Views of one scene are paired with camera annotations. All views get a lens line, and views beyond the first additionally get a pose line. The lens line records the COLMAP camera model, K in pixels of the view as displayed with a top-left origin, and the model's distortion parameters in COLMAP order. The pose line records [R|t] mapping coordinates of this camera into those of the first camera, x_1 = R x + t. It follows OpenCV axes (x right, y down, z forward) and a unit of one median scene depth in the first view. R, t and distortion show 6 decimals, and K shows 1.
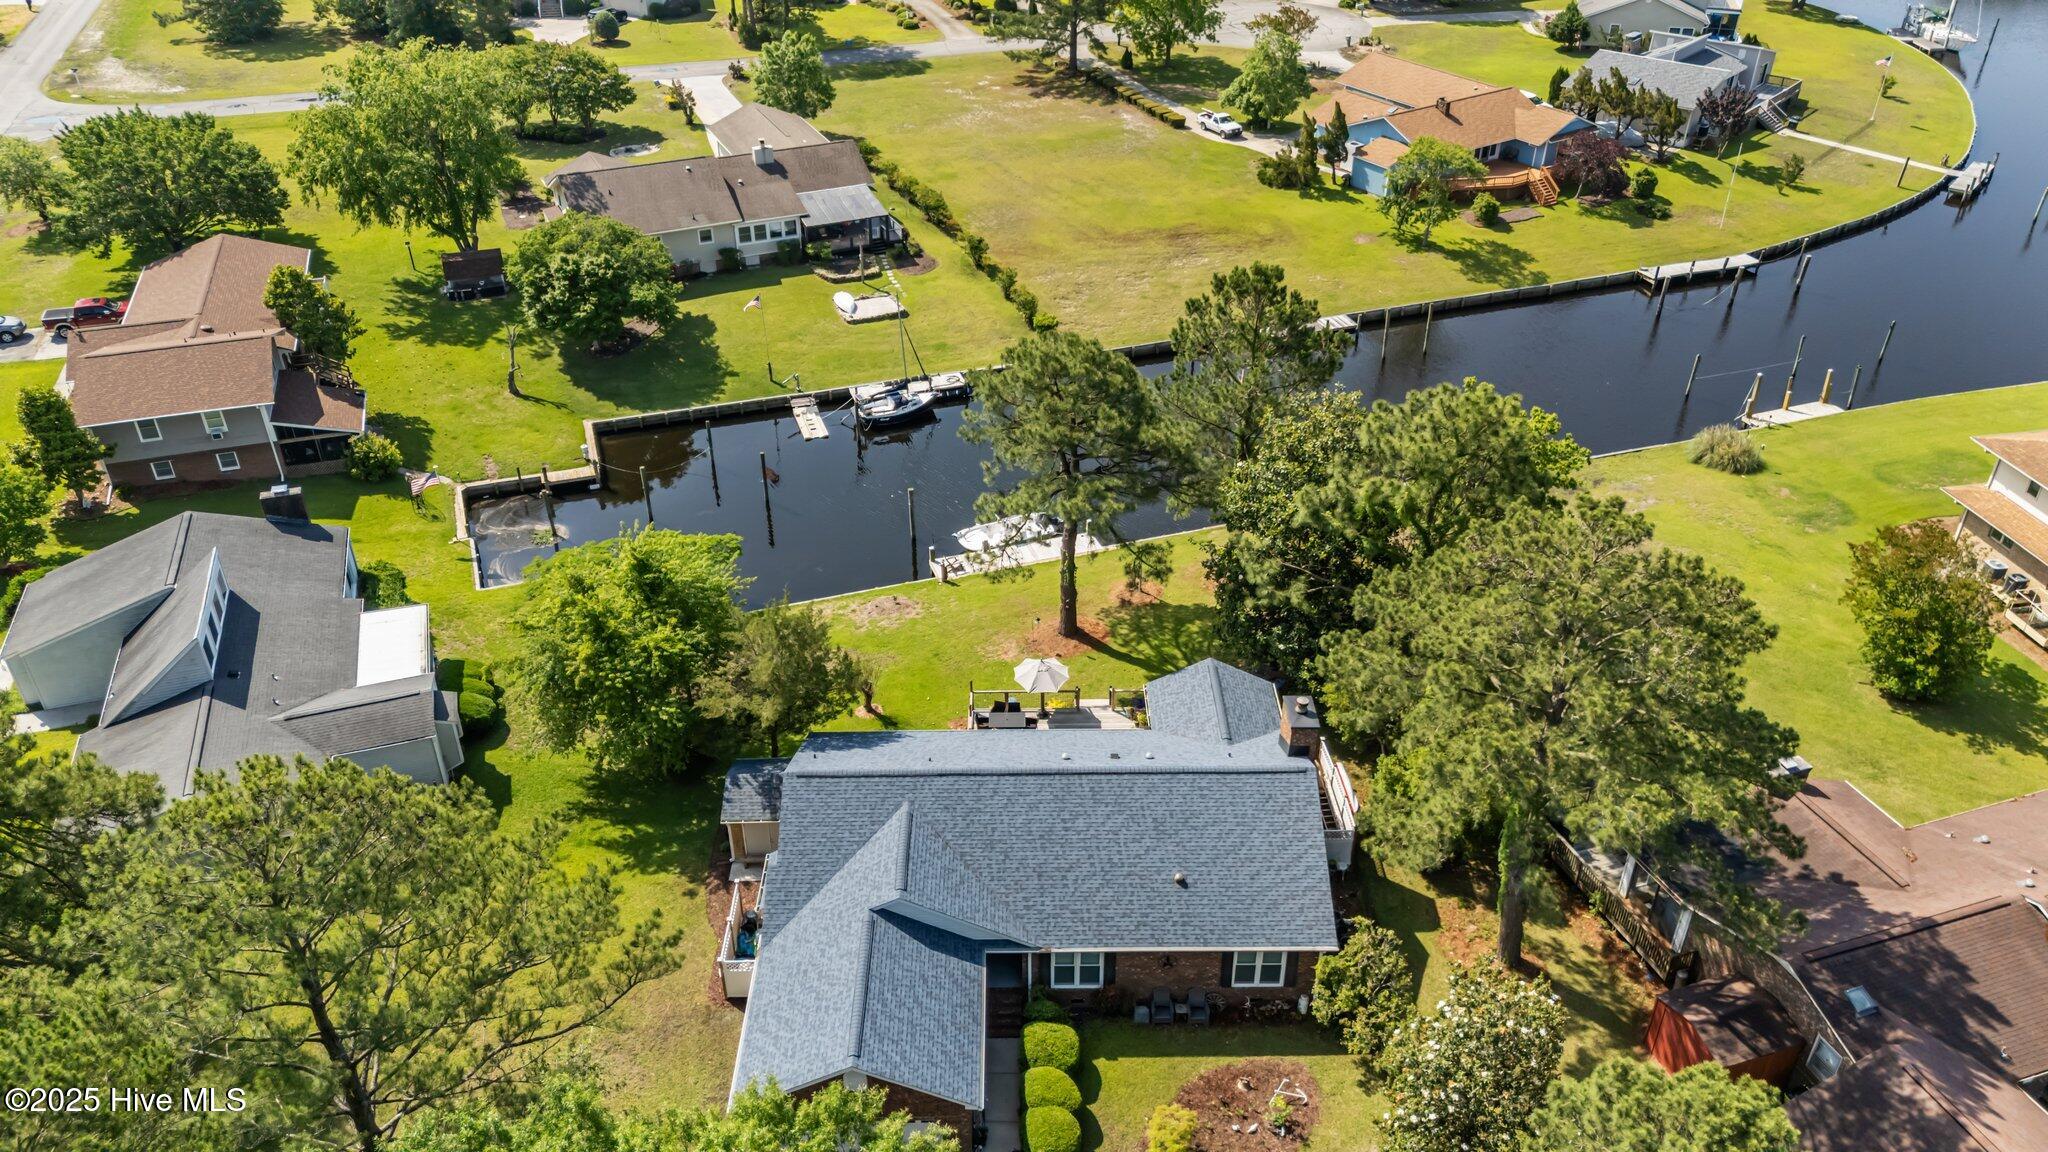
lens RADIAL K [[1511.1, 0, 1018.0], [0, 1511.1, 584.4], [0, 0, 1]] dist [0.047584, -0.043581]
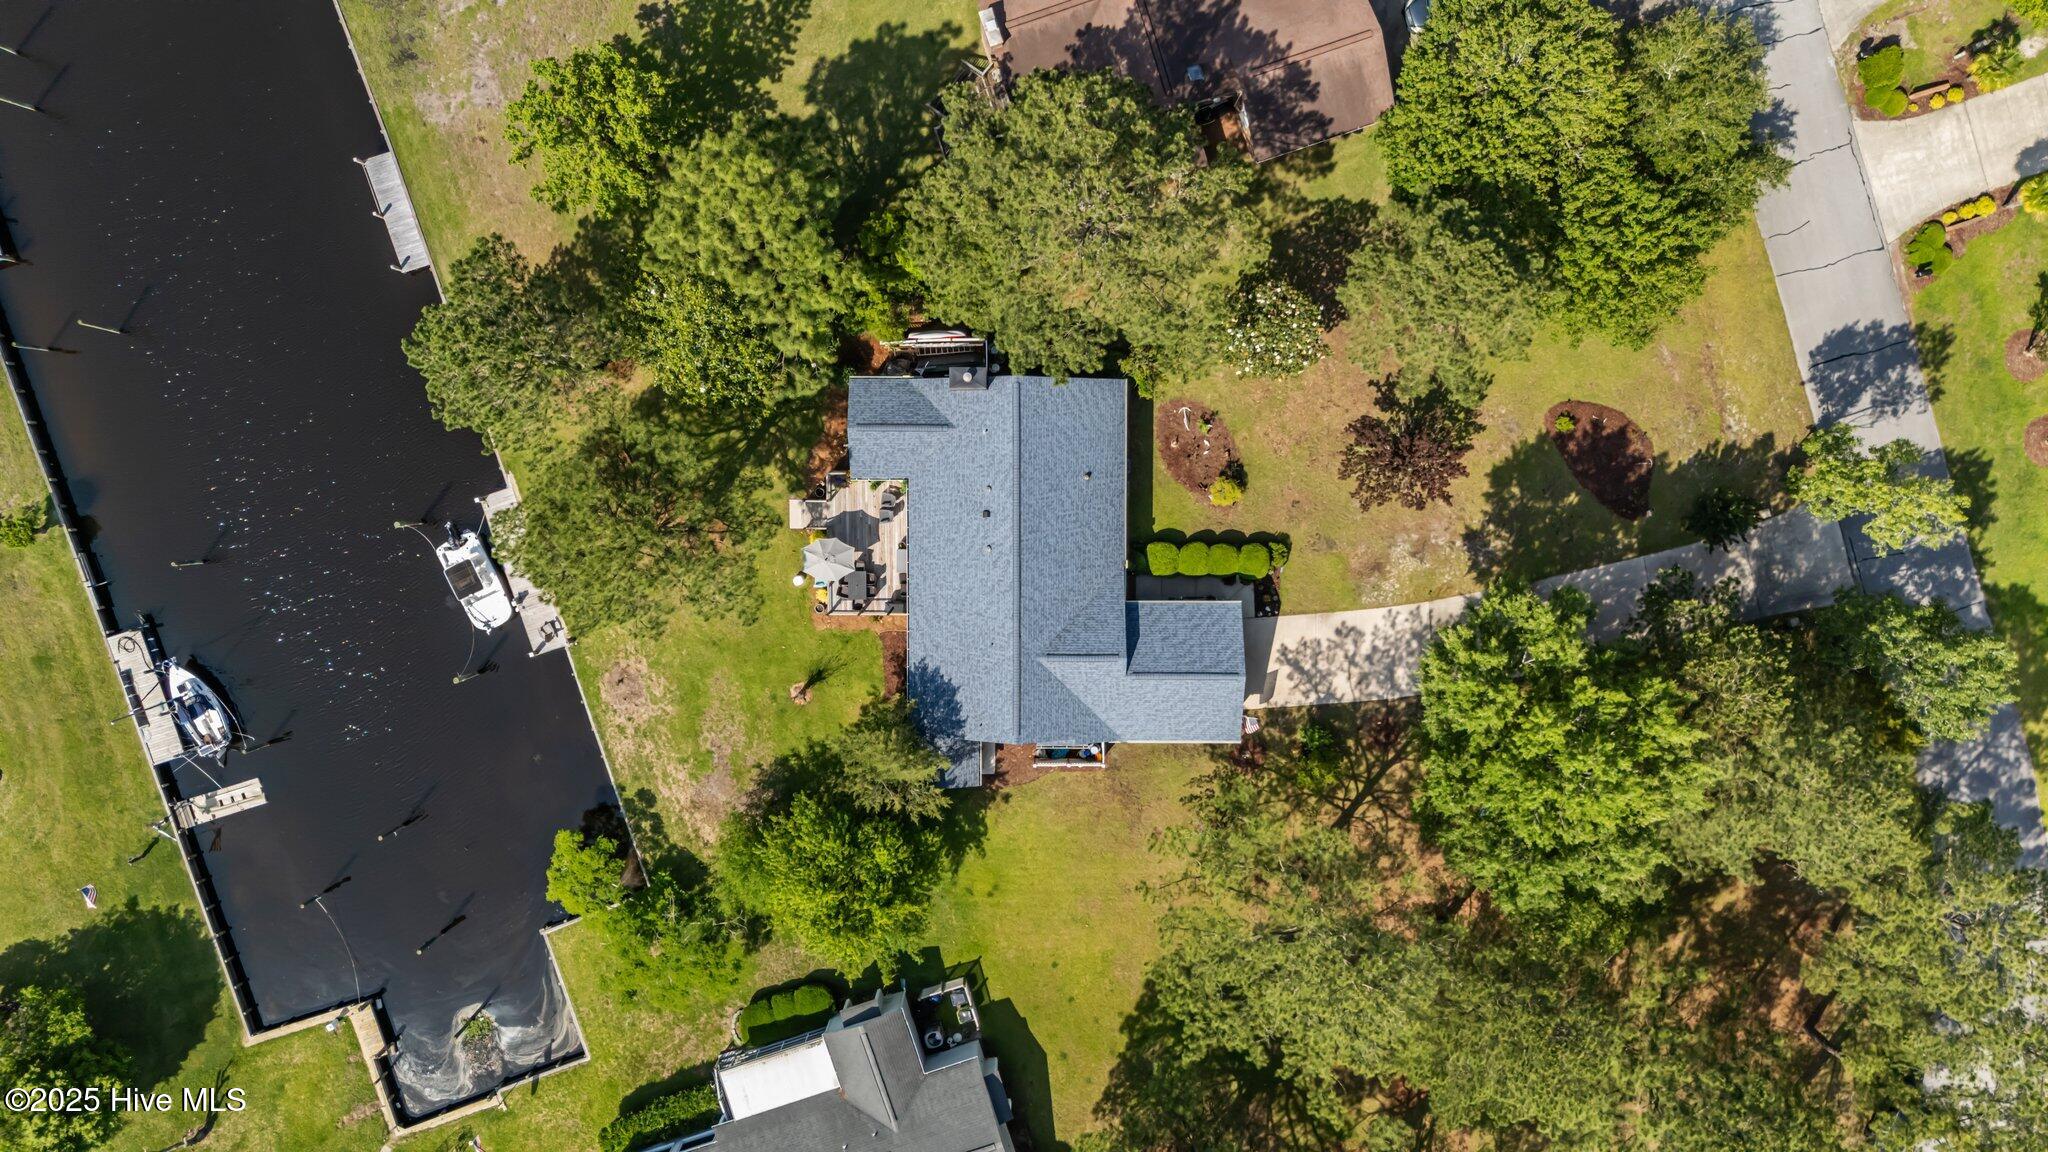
lens RADIAL K [[1511.1, 0, 1018.0], [0, 1511.1, 584.4], [0, 0, 1]] dist [0.047584, -0.043581]
pose [[0.009320, -0.997443, -0.070856, 0.073621], [0.517754, -0.055808, 0.853707, -0.801376], [-0.855479, -0.044642, 0.515910, 0.187734]]
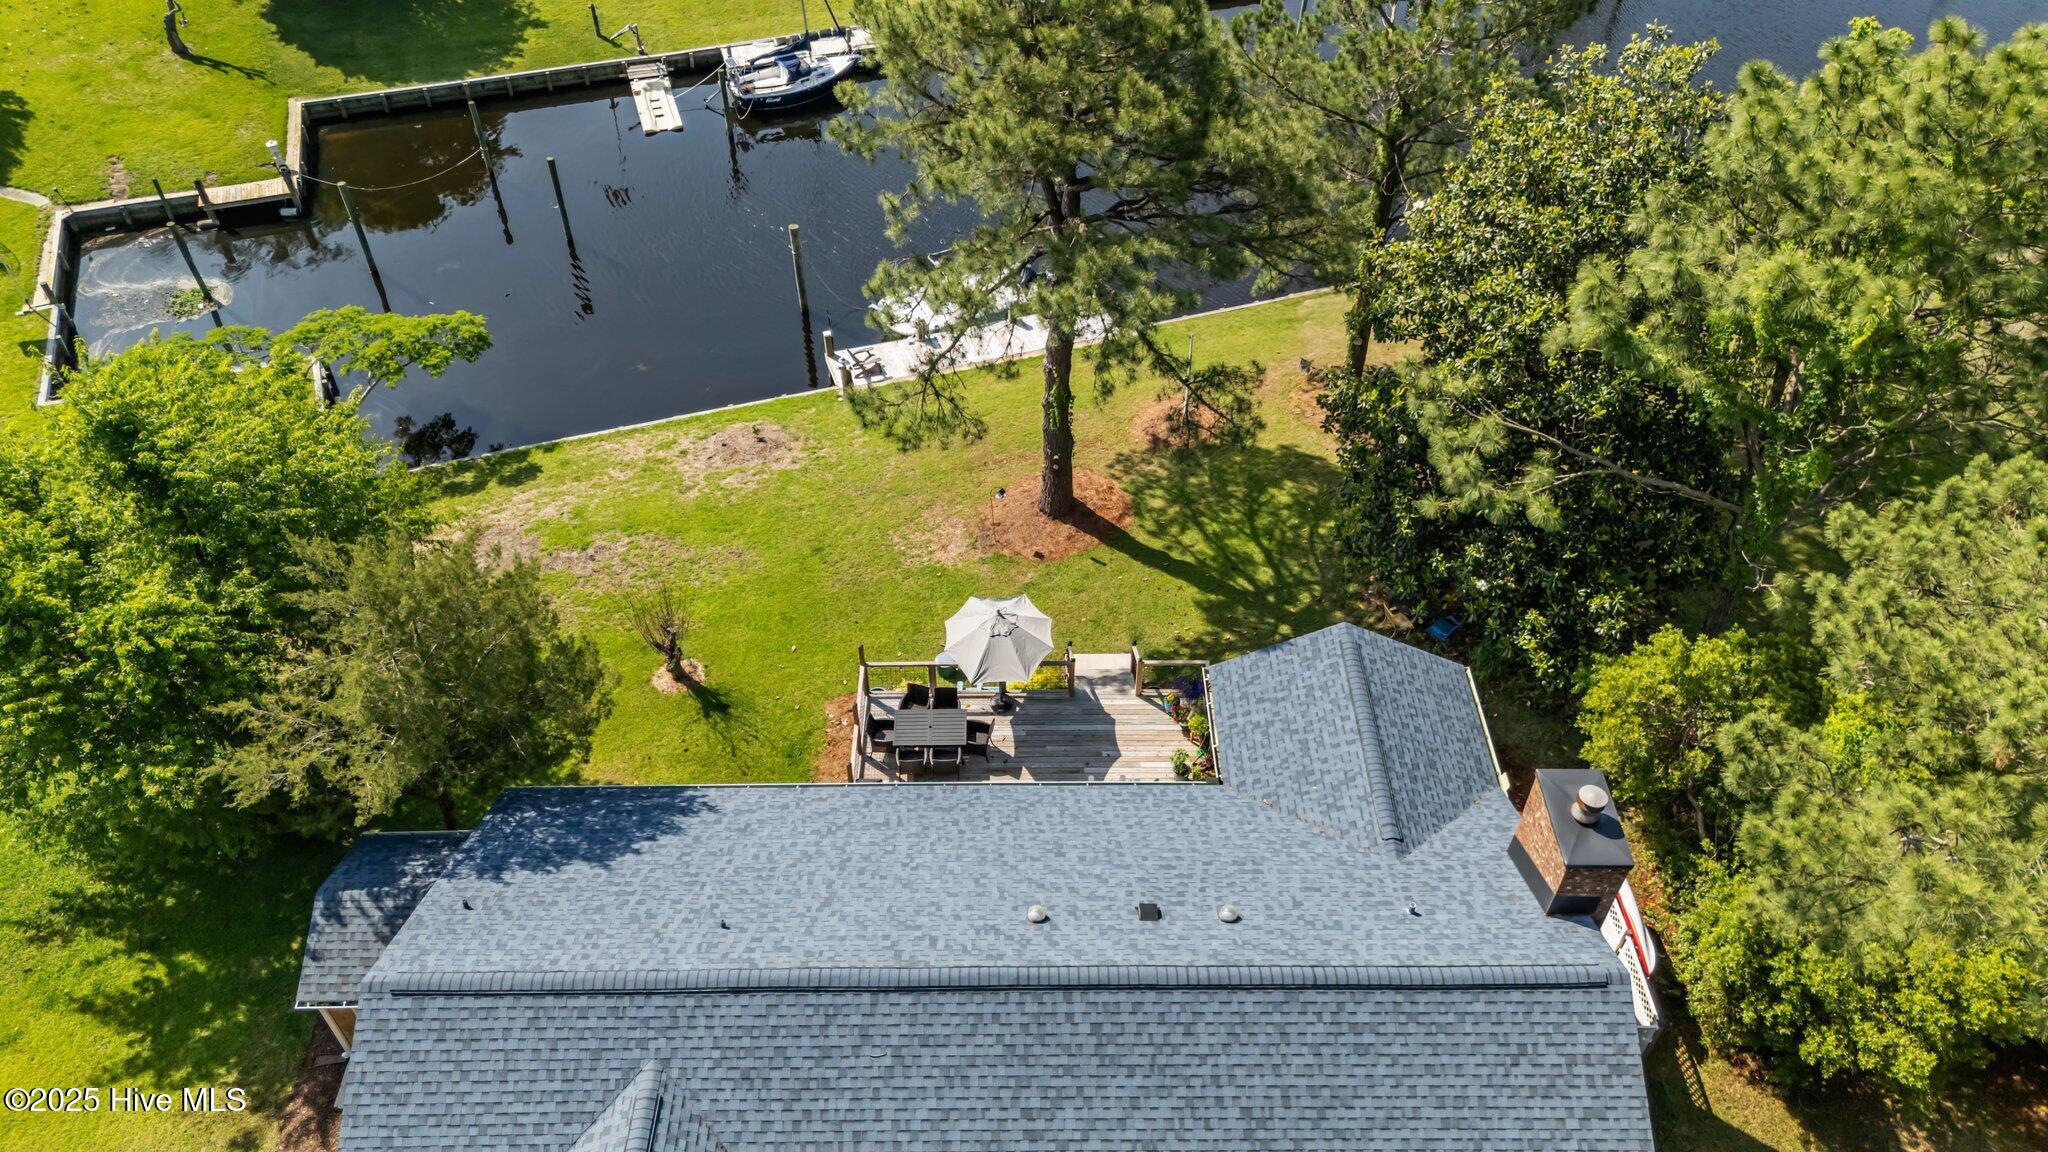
lens RADIAL K [[1511.1, 0, 1018.0], [0, 1511.1, 584.4], [0, 0, 1]] dist [0.047584, -0.043581]
pose [[0.999988, 0.004583, -0.001883, 0.019621], [-0.004115, 0.979844, 0.199723, -0.049537], [0.002760, -0.199713, 0.979851, 0.437862]]
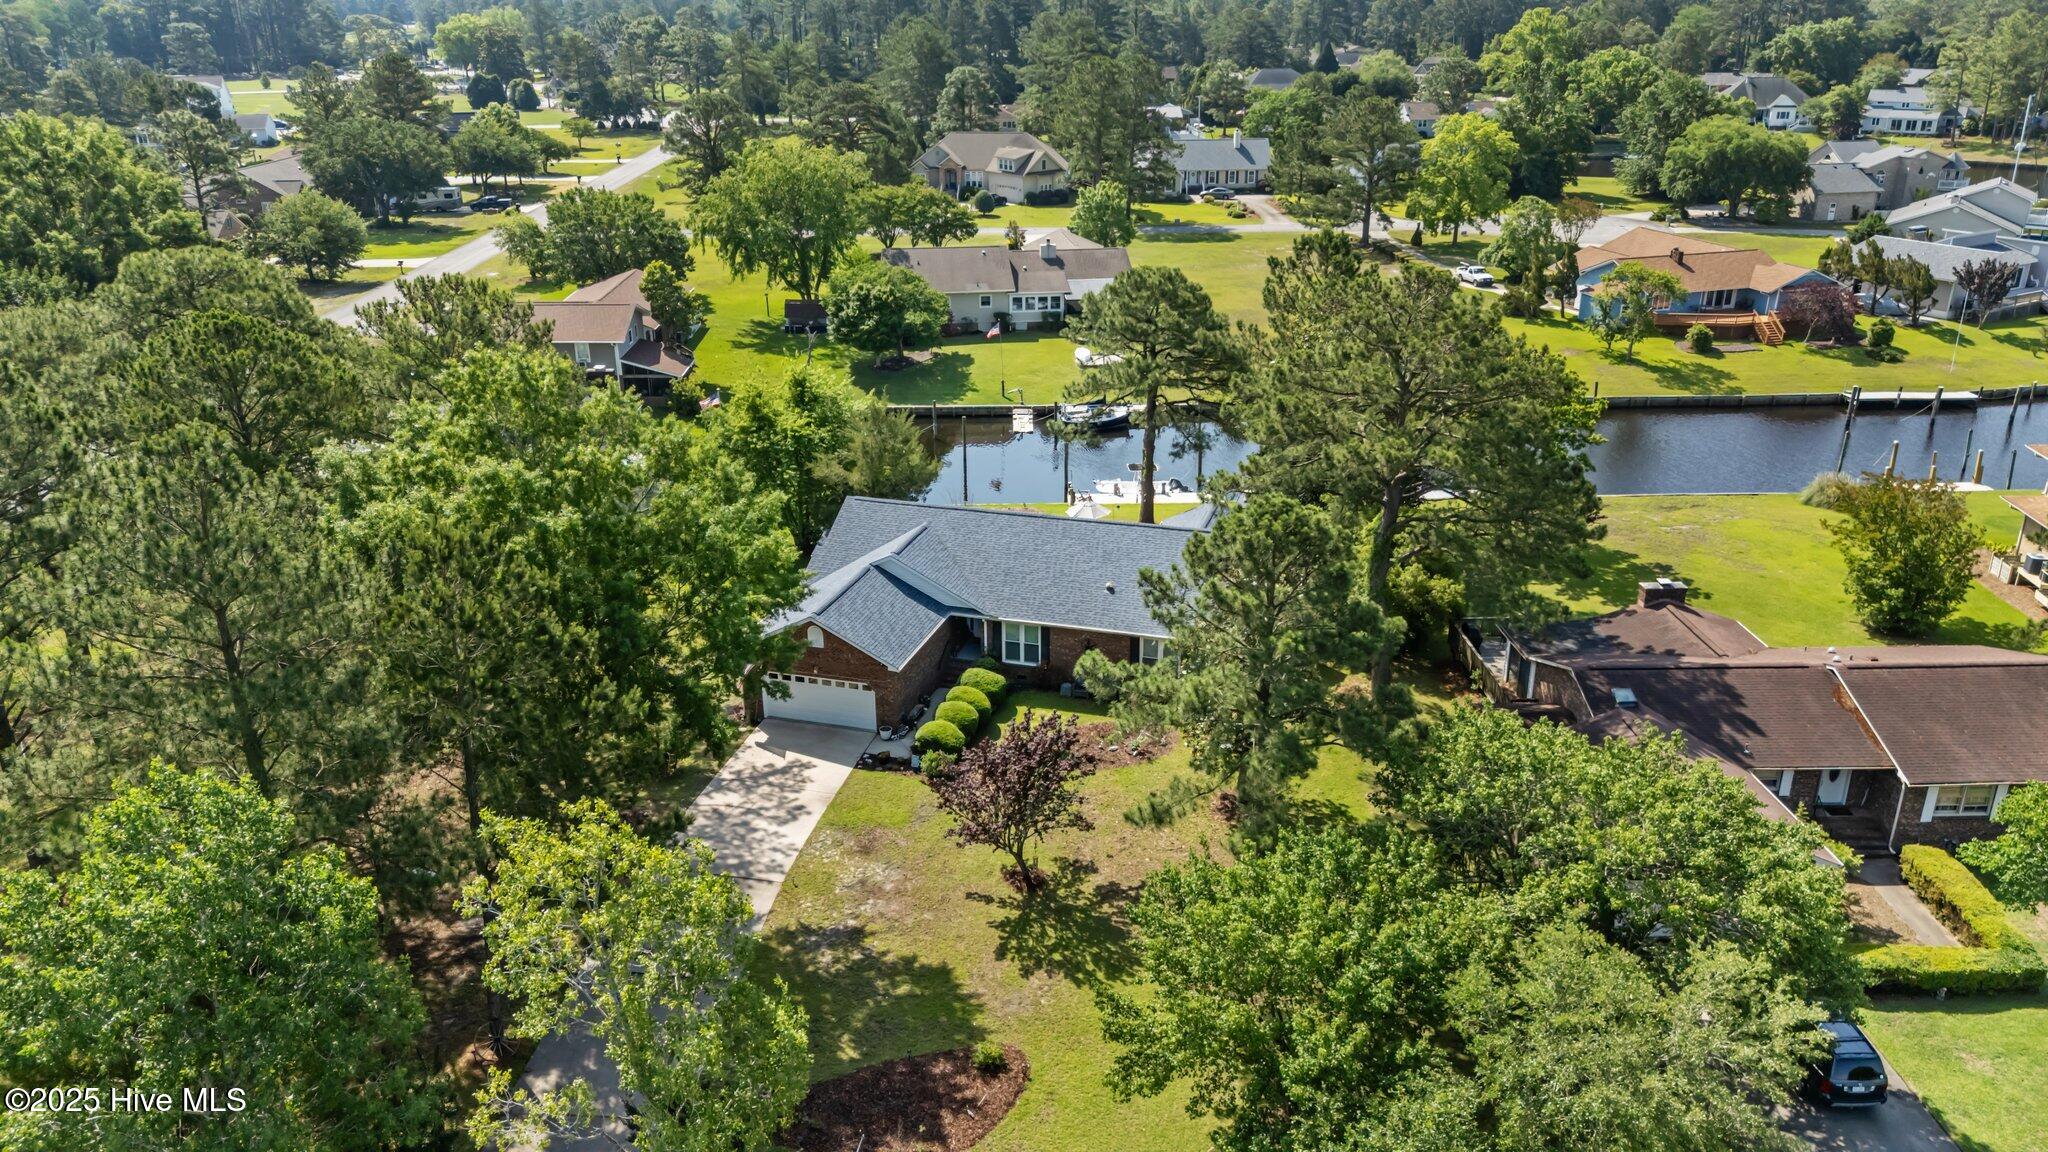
lens RADIAL K [[1511.1, 0, 1018.0], [0, 1511.1, 584.4], [0, 0, 1]] dist [0.047584, -0.043581]
pose [[0.954322, 0.103909, -0.280129, 0.273958], [-0.157454, 0.971724, -0.175959, 0.301666], [0.253925, 0.212029, 0.943698, -0.156290]]
